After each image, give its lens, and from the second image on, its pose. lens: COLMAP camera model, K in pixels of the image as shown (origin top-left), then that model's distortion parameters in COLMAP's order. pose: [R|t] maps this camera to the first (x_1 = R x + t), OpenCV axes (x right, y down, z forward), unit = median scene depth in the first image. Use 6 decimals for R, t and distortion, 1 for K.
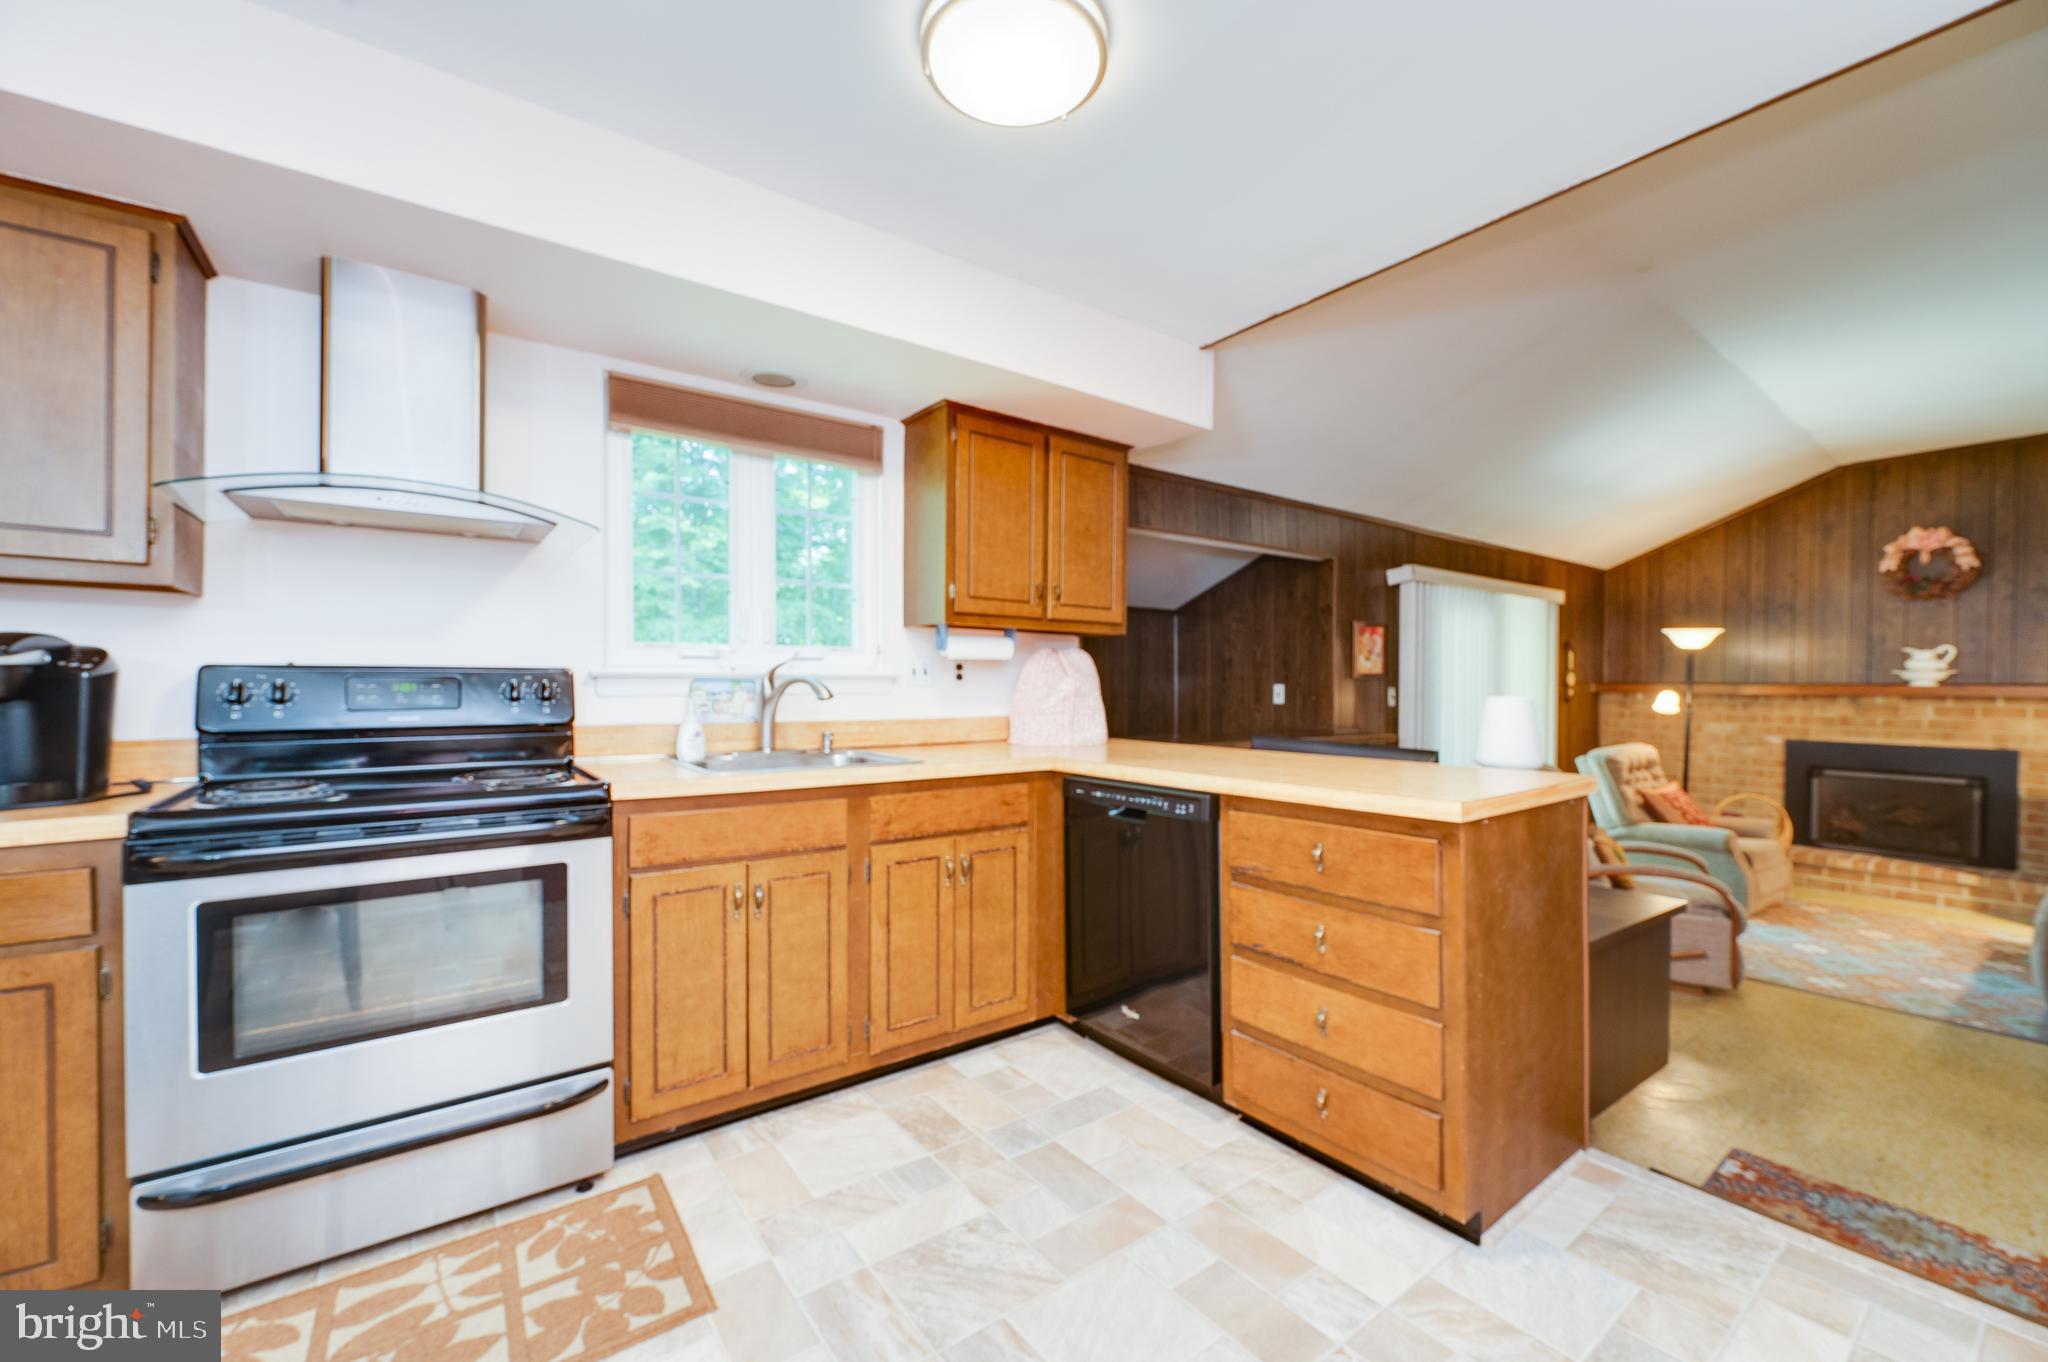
lens RADIAL K [[806.7, 0, 1026.5], [0, 806.7, 690.4], [0, 0, 1]] dist [-0.004144, 0.000455]
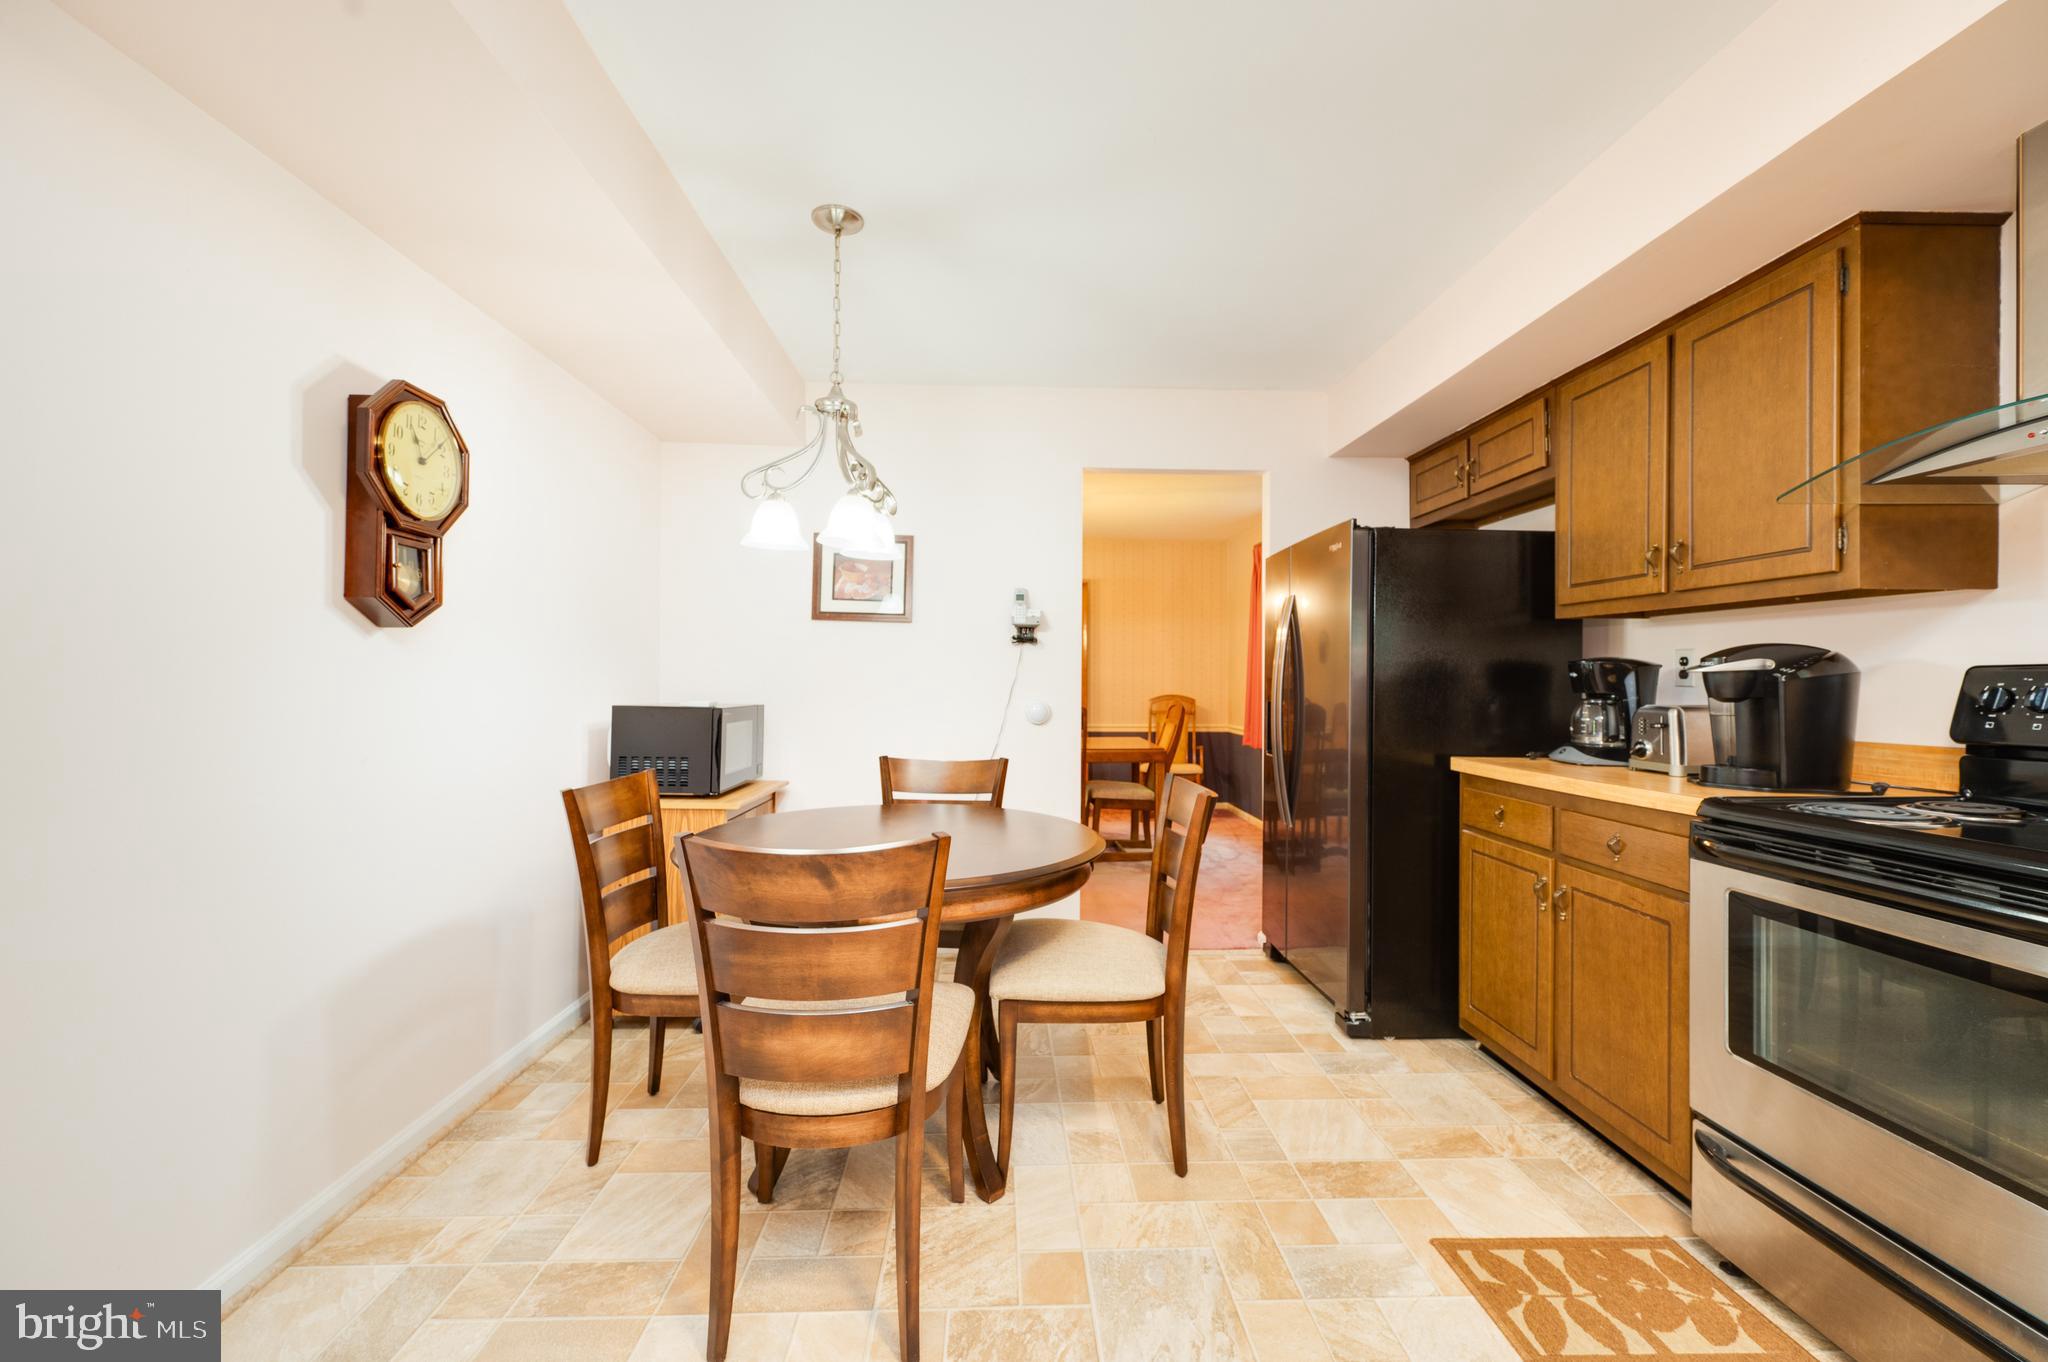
lens RADIAL K [[806.7, 0, 1015.1], [0, 806.7, 679.4], [0, 0, 1]] dist [-0.004144, 0.000455]
pose [[-0.571727, -0.009650, -0.820387, 0.198627], [-0.011735, 0.999925, -0.003584, -0.000792], [0.820360, 0.007578, -0.571797, 0.410258]]
